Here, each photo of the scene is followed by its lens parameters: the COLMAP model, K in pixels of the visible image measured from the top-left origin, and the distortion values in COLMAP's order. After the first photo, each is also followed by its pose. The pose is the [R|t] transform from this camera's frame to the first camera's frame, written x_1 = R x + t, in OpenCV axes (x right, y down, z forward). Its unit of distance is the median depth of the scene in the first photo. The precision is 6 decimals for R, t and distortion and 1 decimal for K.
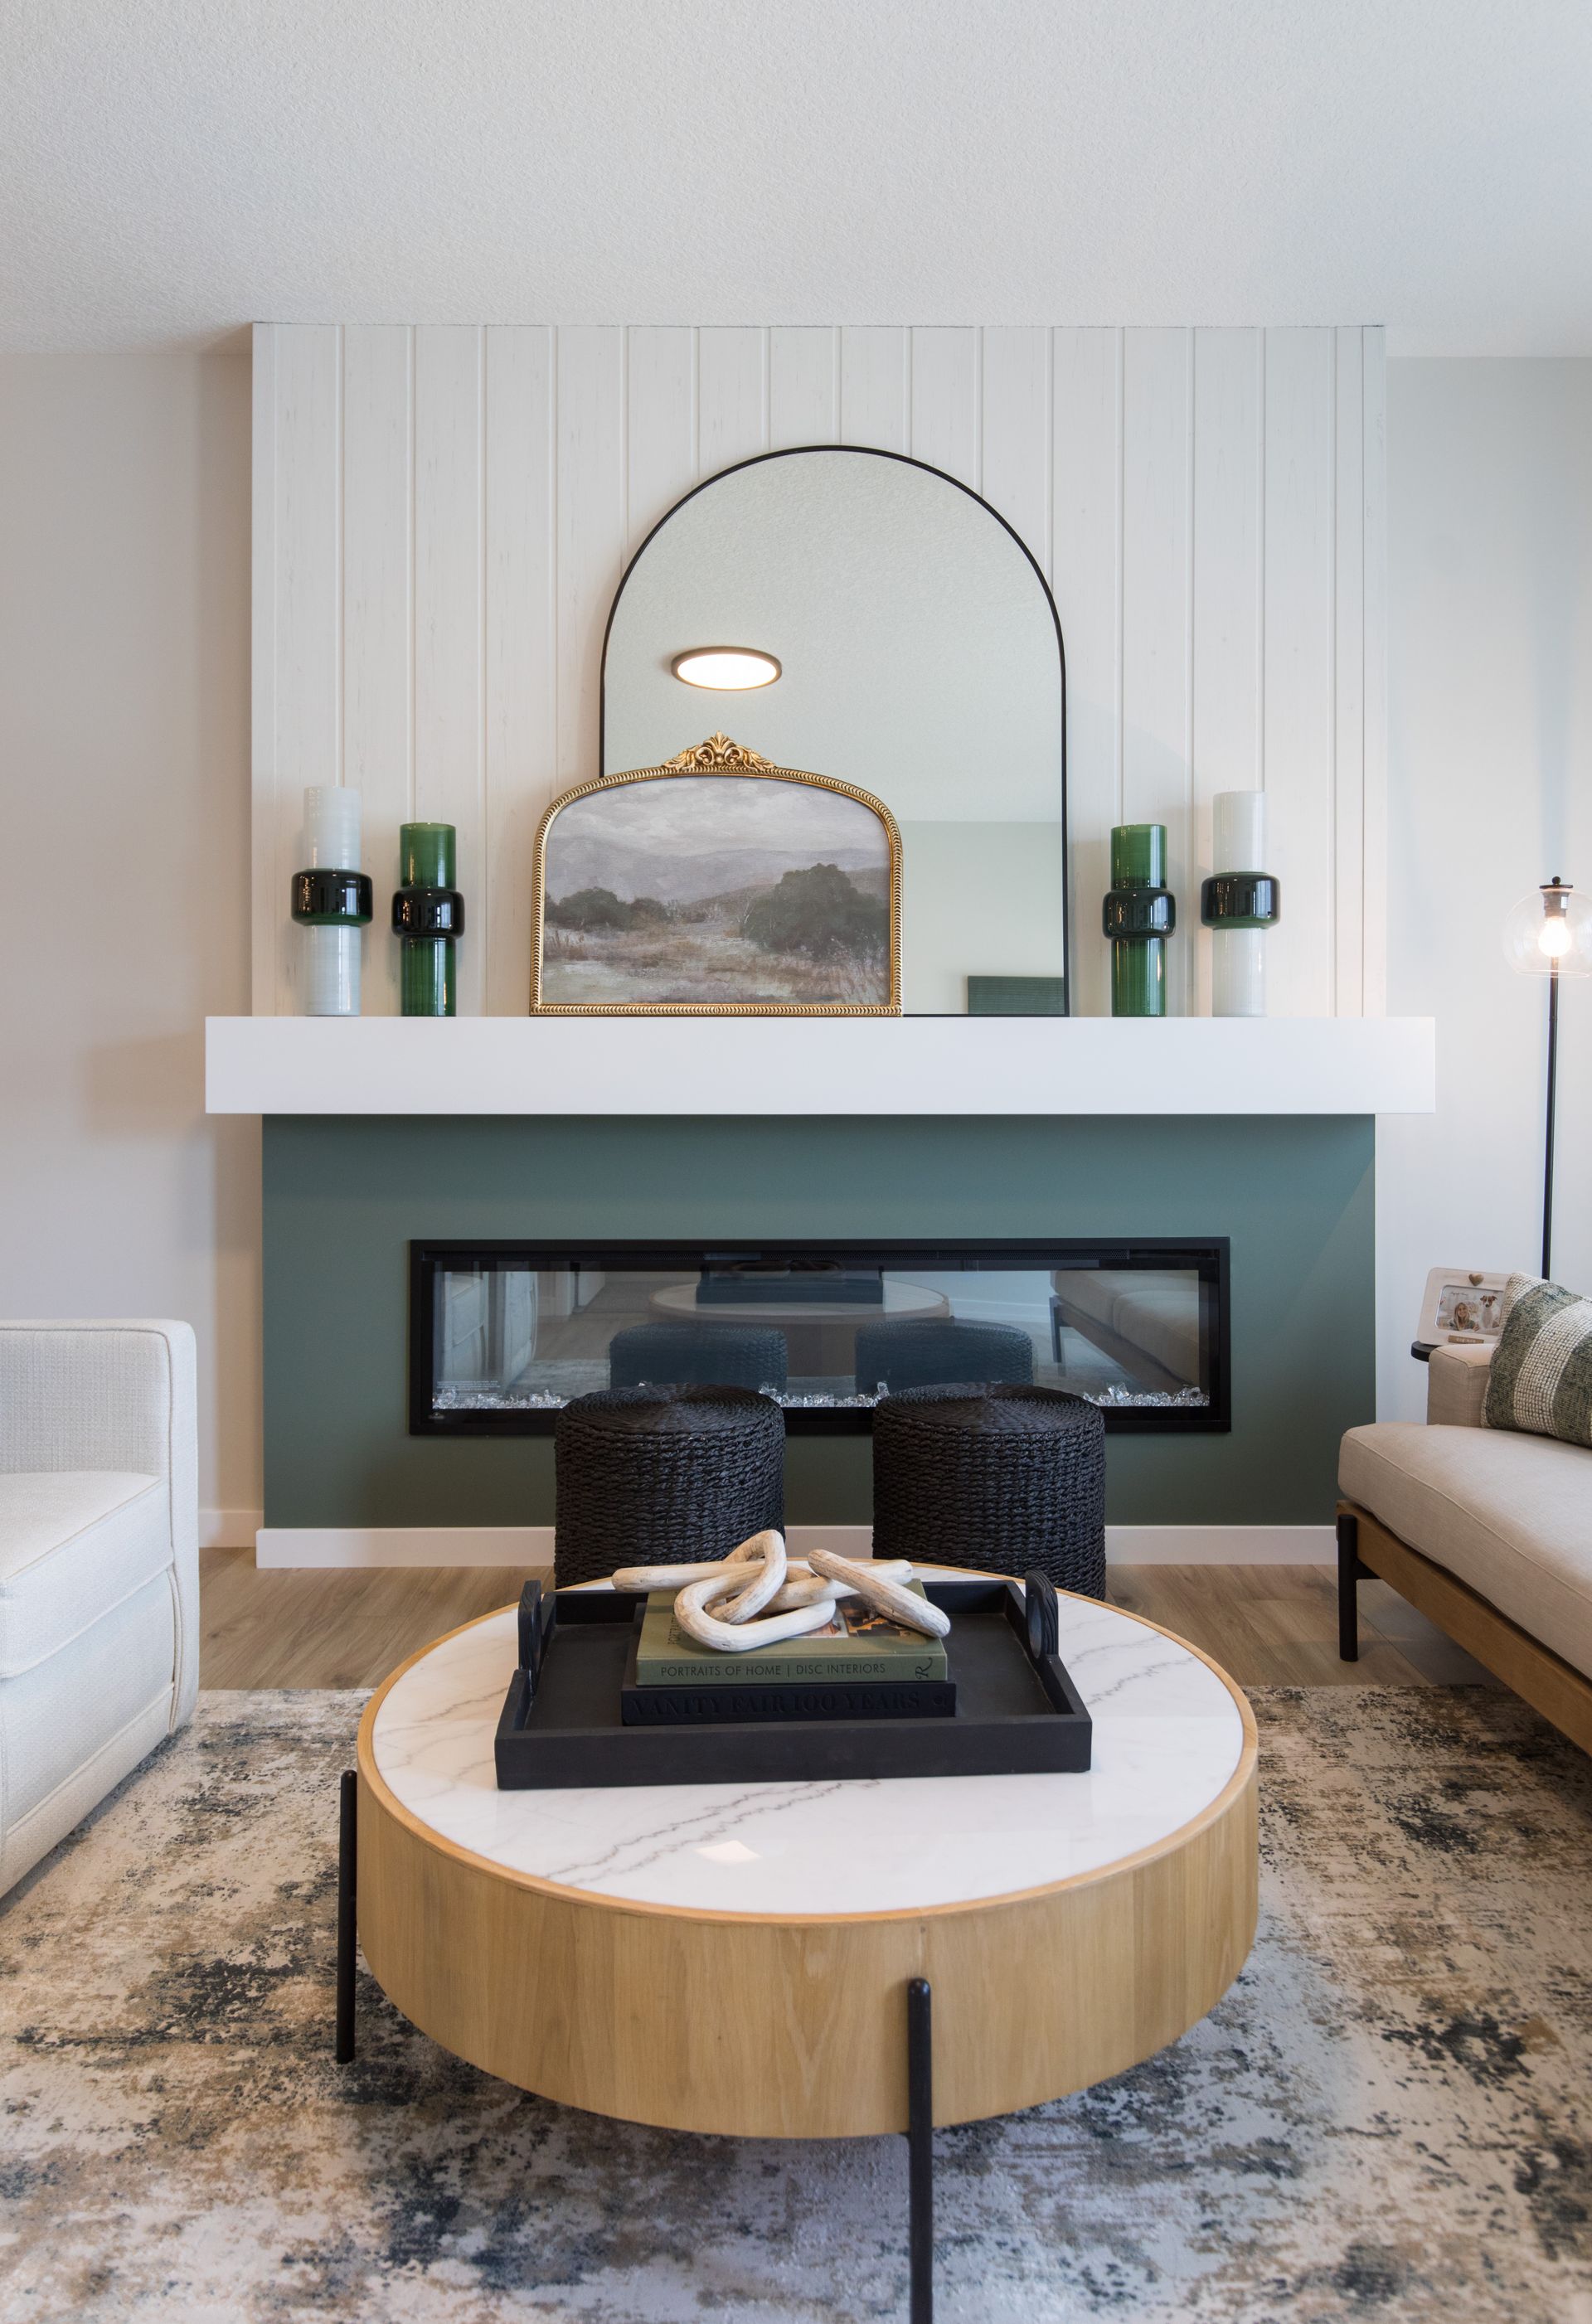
lens RADIAL K [[1572.2, 0, 840.2], [0, 1572.2, 1097.7], [0, 0, 1]] dist [0.004079, -0.008864]
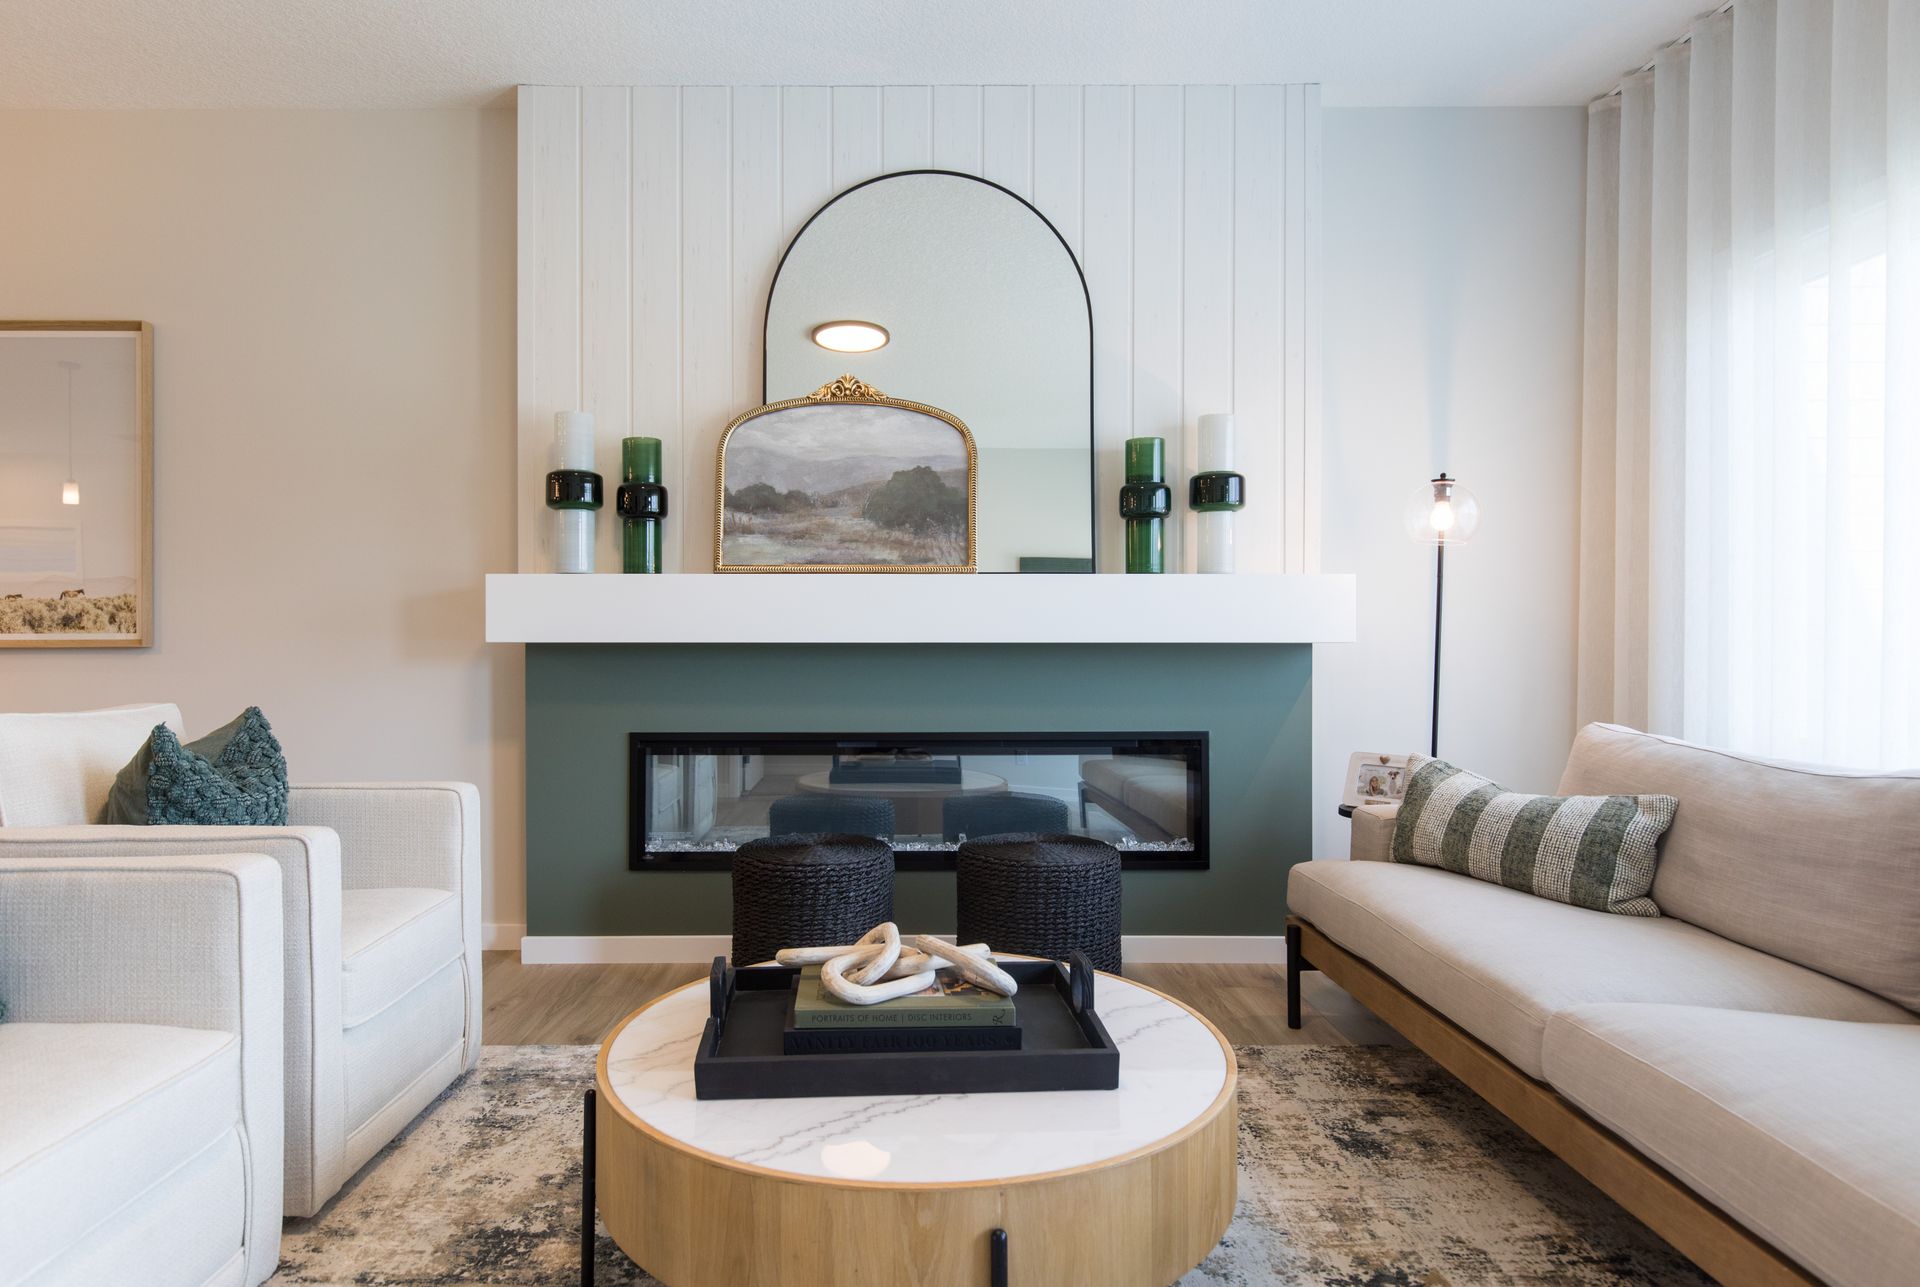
lens RADIAL K [[1105.3, 0, 918.0], [0, 1105.3, 654.4], [0, 0, 1]] dist [0.000973, -0.001165]
pose [[0.999964, 0.000628, -0.008454, -0.005276], [-0.000604, 0.999996, 0.002937, 0.017722], [0.008456, -0.002932, 0.999960, 0.006660]]
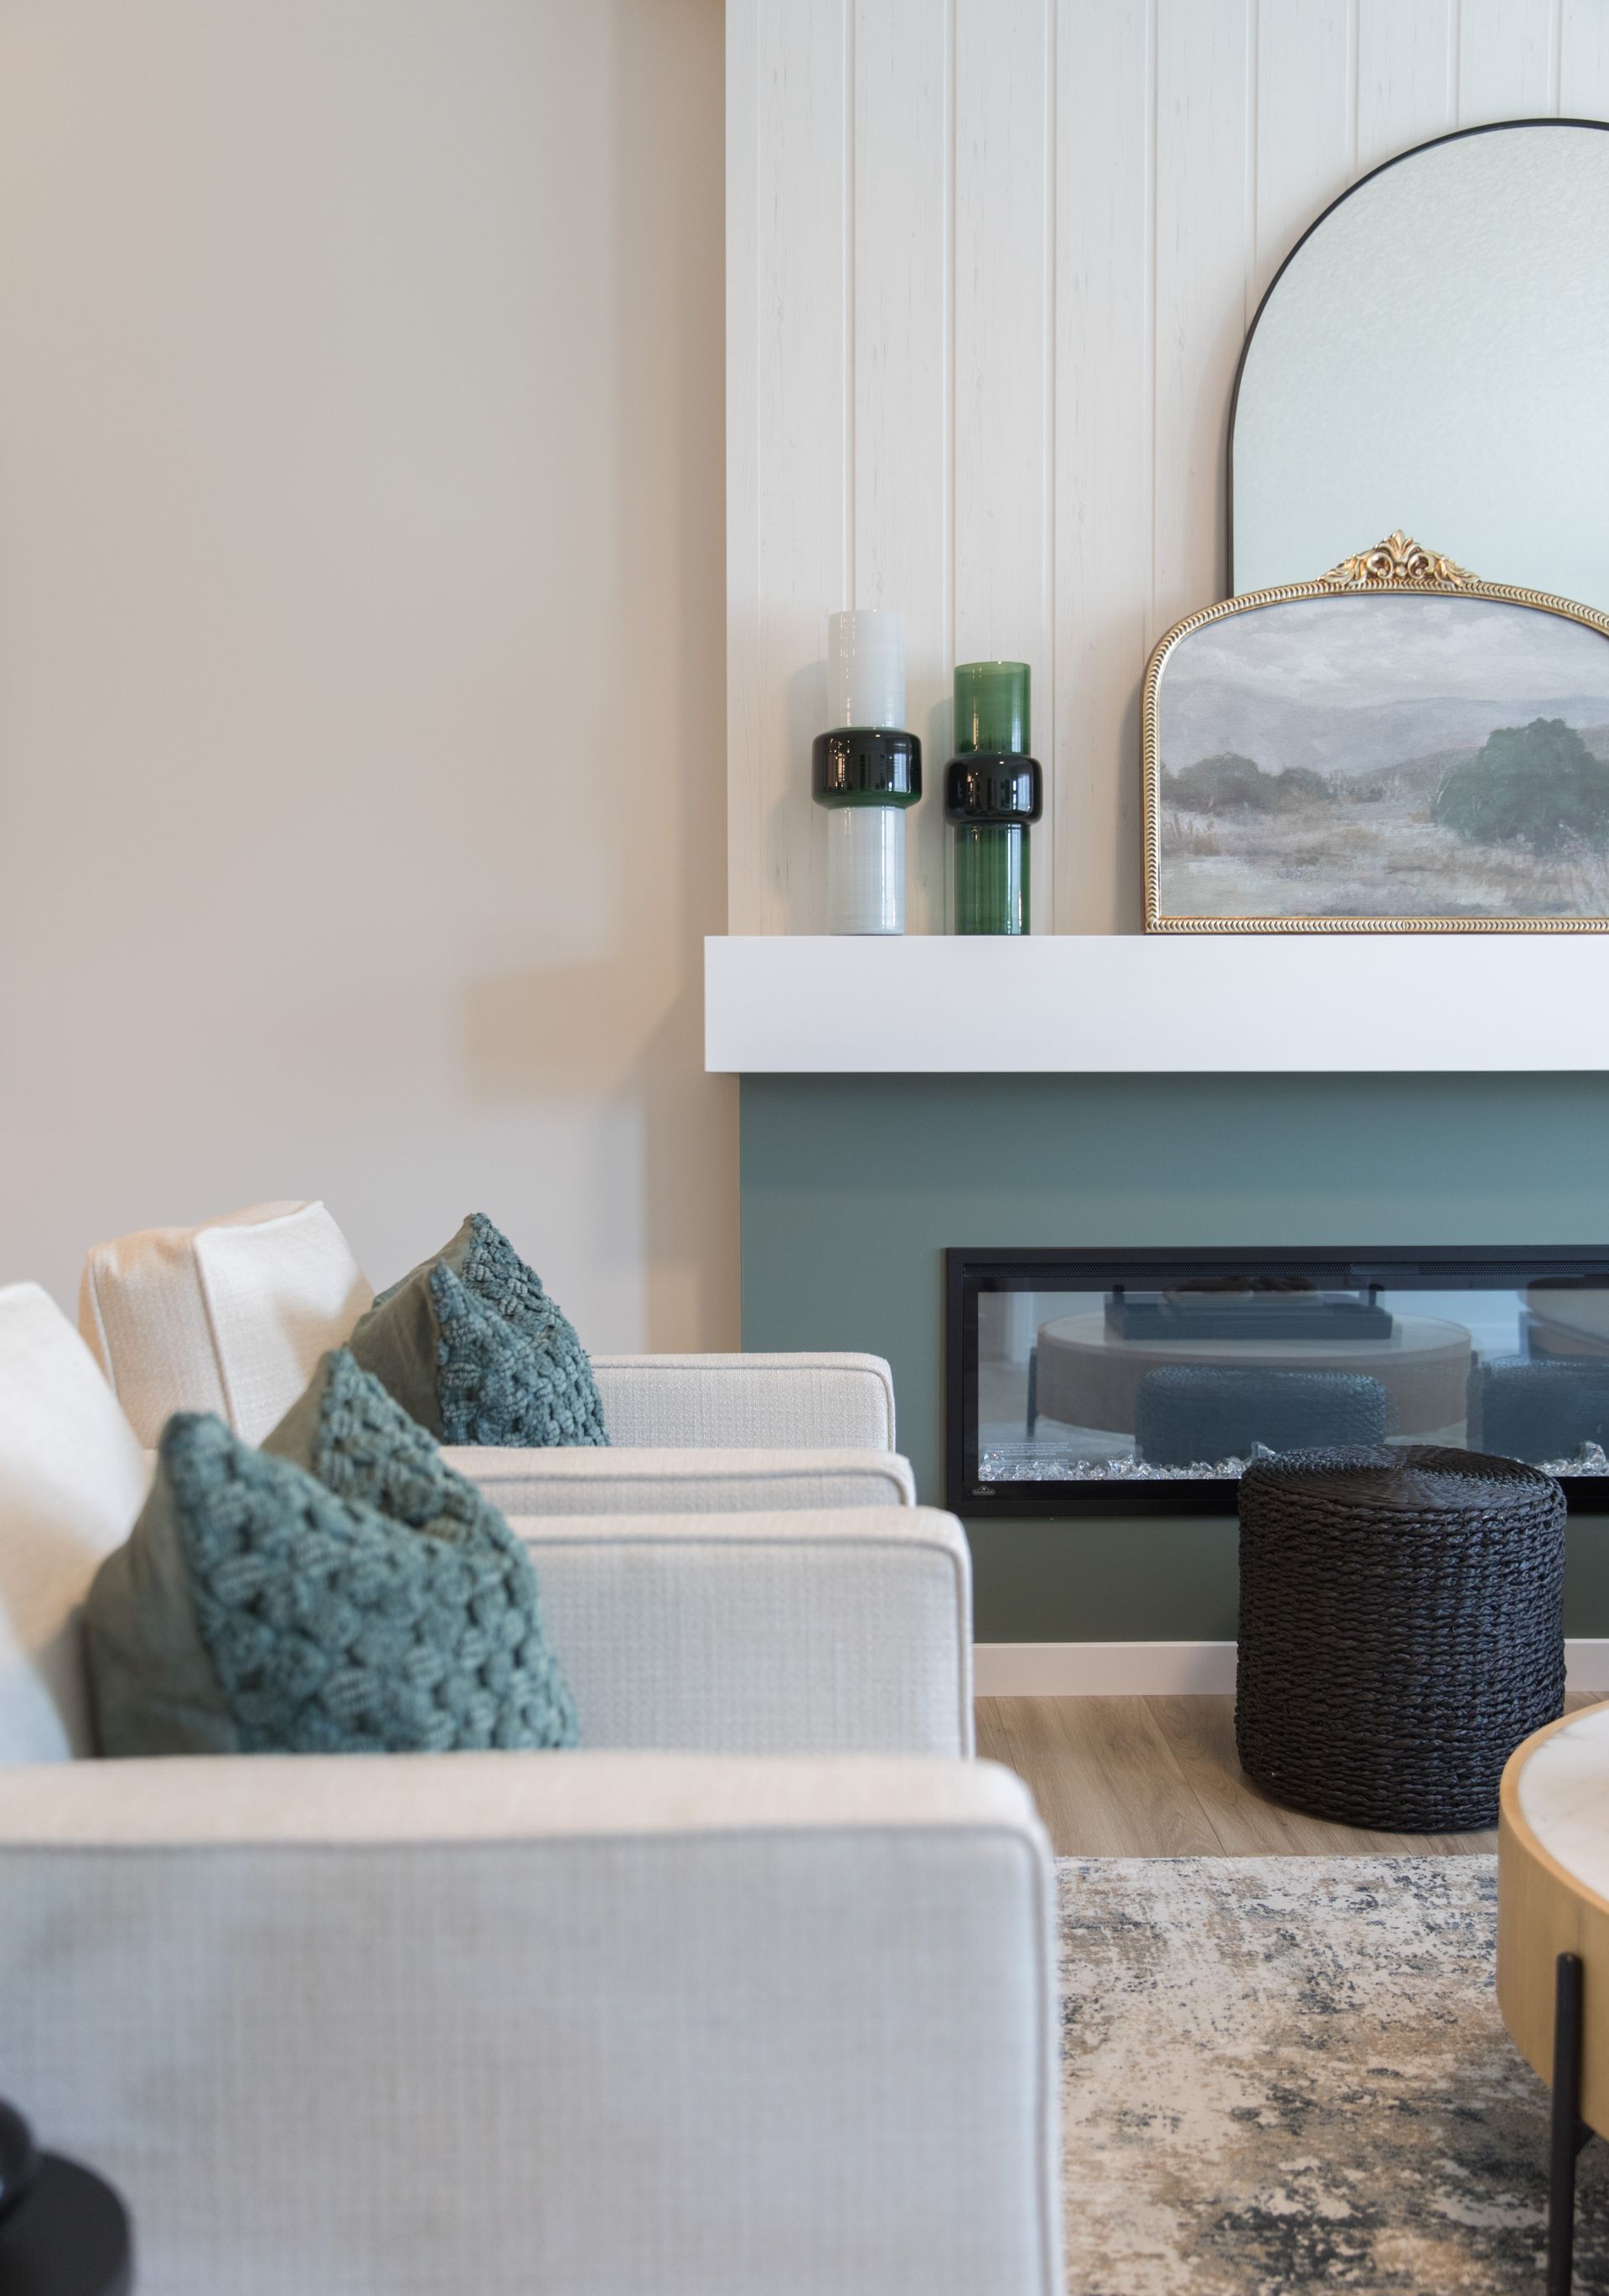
lens RADIAL K [[2242.1, 0, 811.6], [0, 2242.1, 1141.5], [0, 0, 1]] dist [0.006879, 0.000000]
pose [[0.999996, -0.001312, -0.002697, -0.344159], [0.001420, 0.999177, 0.040528, 0.000832], [0.002642, -0.040532, 0.999175, -0.023490]]
